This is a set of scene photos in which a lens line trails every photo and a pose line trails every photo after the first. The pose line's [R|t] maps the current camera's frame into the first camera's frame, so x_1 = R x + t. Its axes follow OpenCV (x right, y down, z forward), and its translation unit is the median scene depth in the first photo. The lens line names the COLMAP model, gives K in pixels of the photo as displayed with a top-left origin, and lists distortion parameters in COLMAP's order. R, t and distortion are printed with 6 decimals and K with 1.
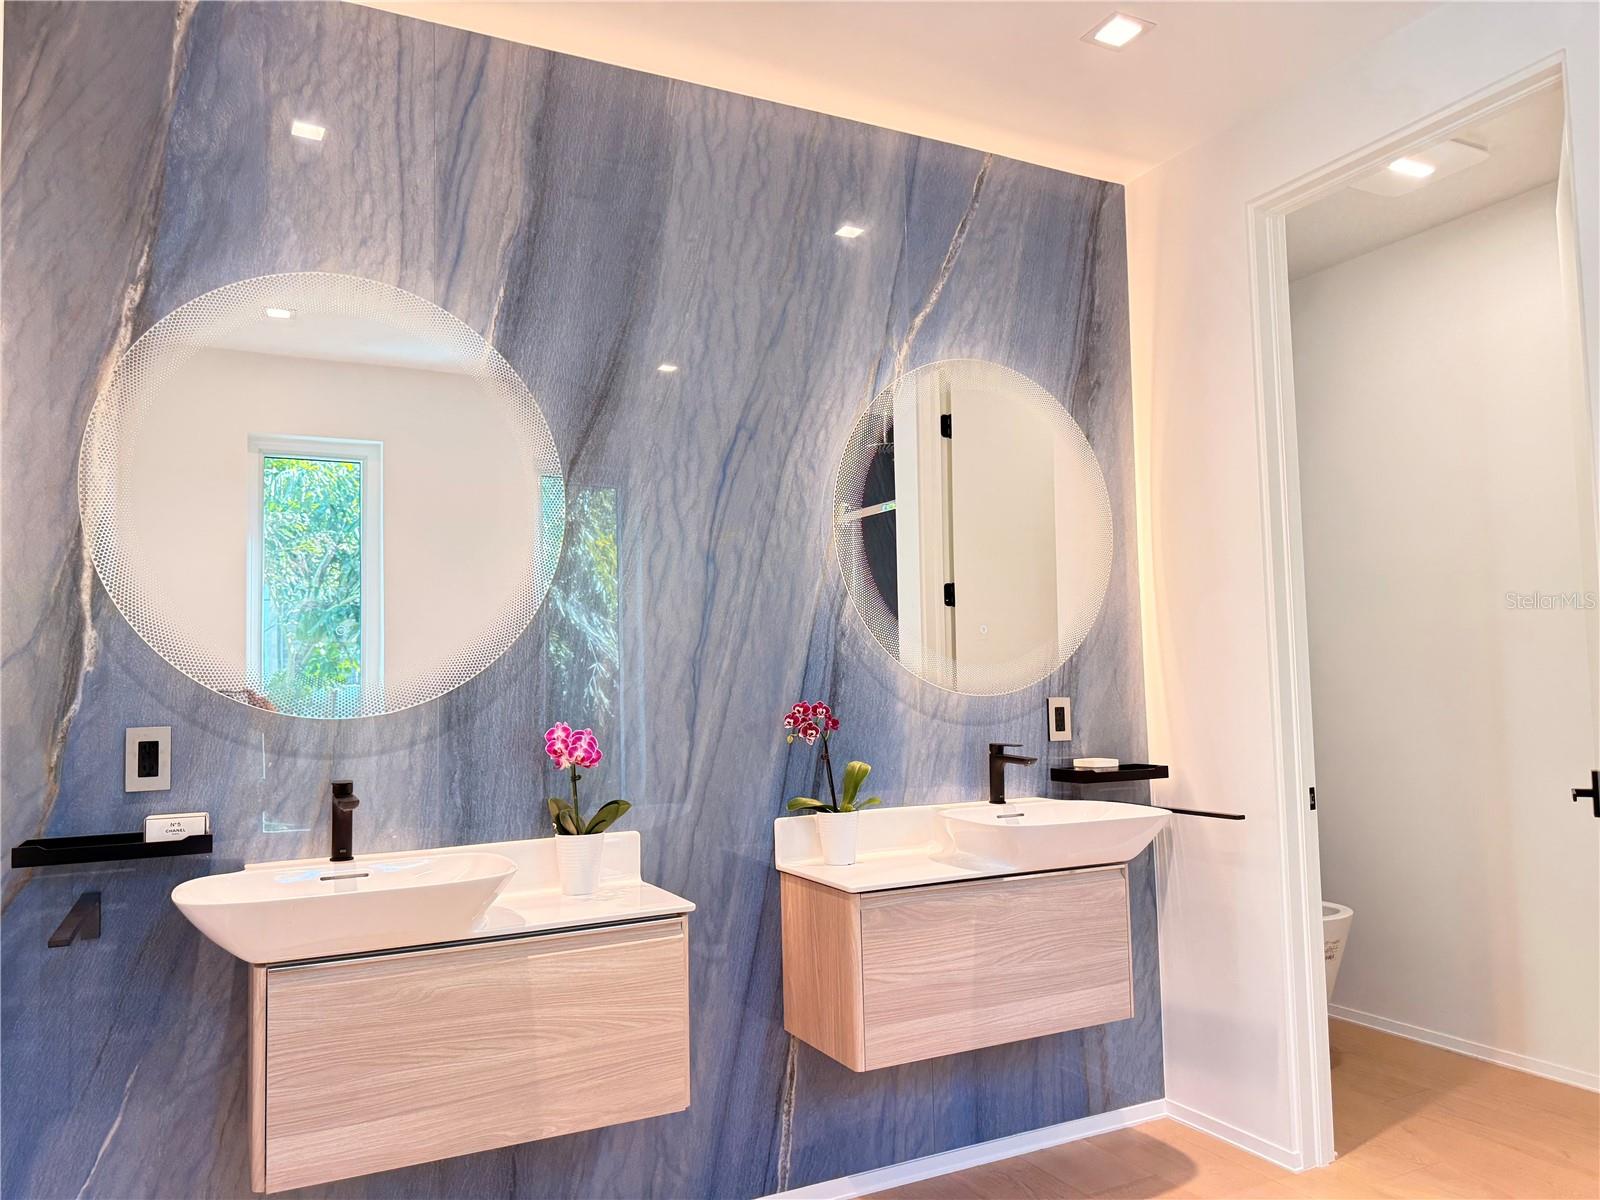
lens RADIAL K [[1144.5, 0, 829.1], [0, 1144.5, 605.9], [0, 0, 1]] dist [0.166478, -0.310571]
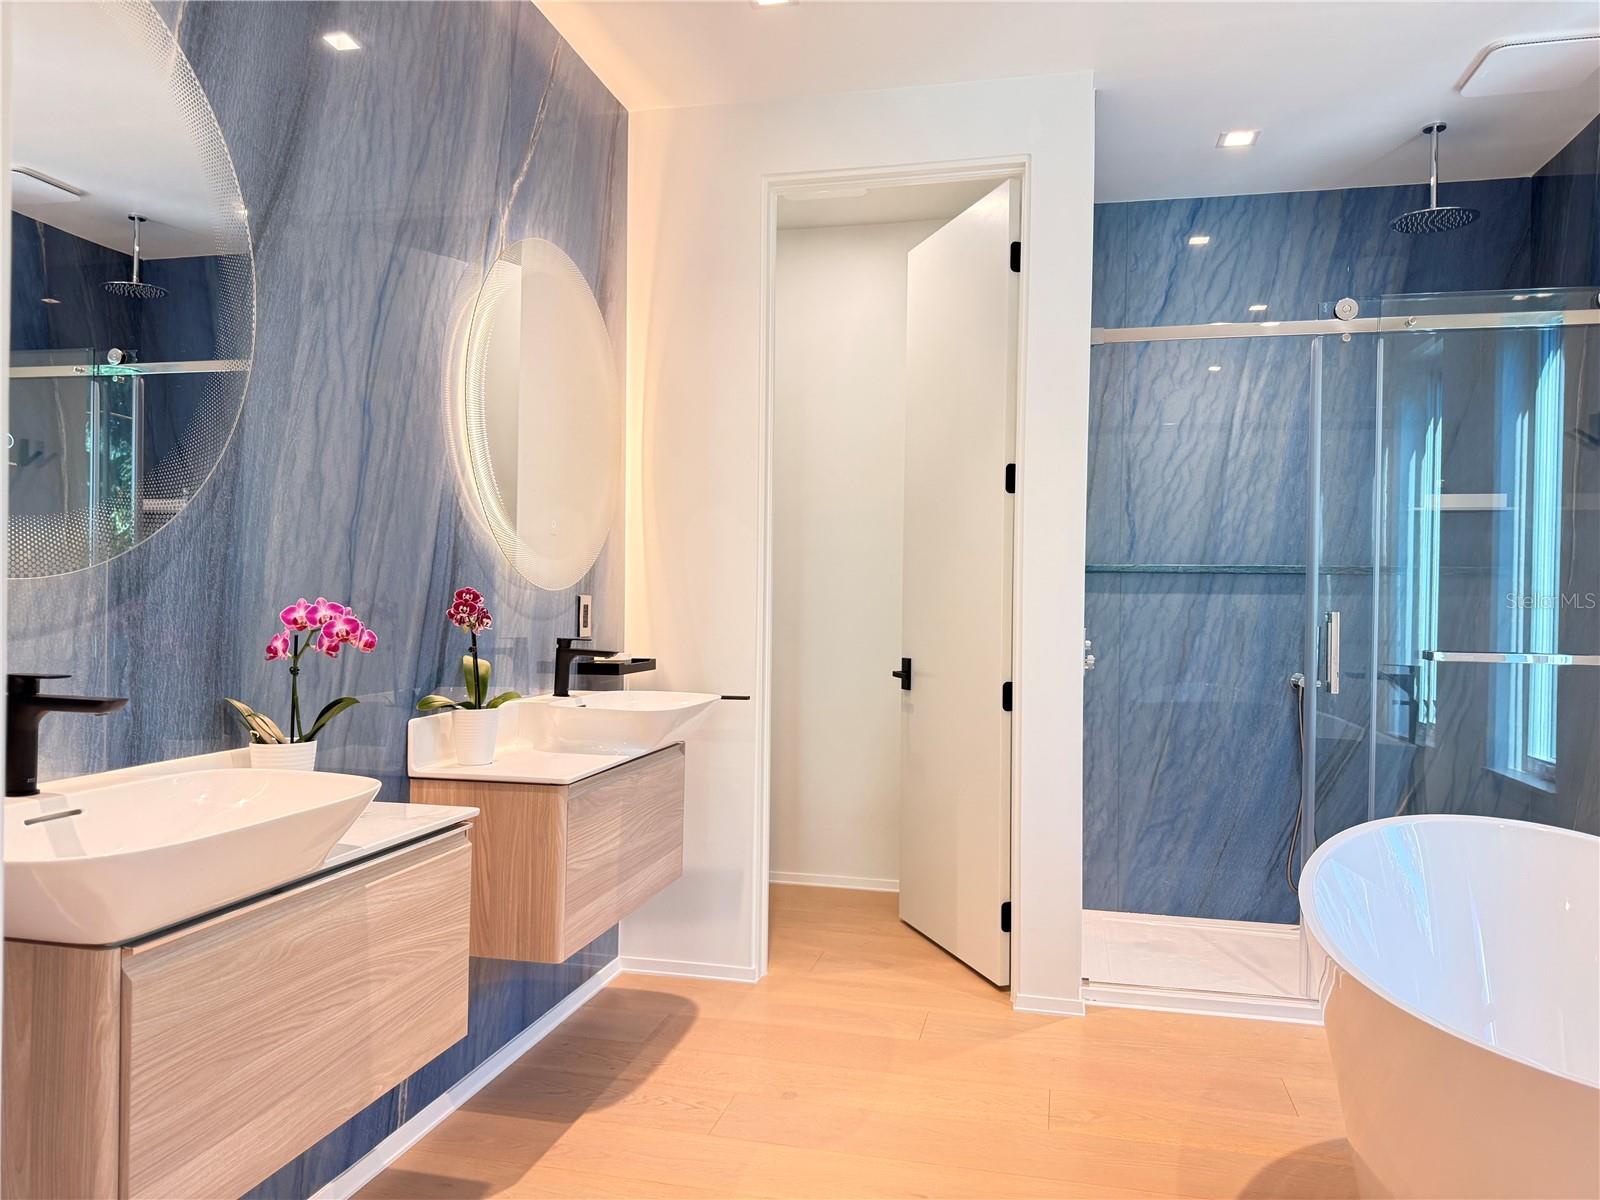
lens RADIAL K [[1135.6, 0, 800.0], [0, 1135.6, 600.0], [0, 0, 1]] dist [0.071969, -0.105365]
pose [[0.651206, 0.028593, 0.758363, -0.515214], [-0.072090, 0.997102, 0.024309, 0.051887], [-0.755470, -0.070501, 0.651380, 0.217691]]
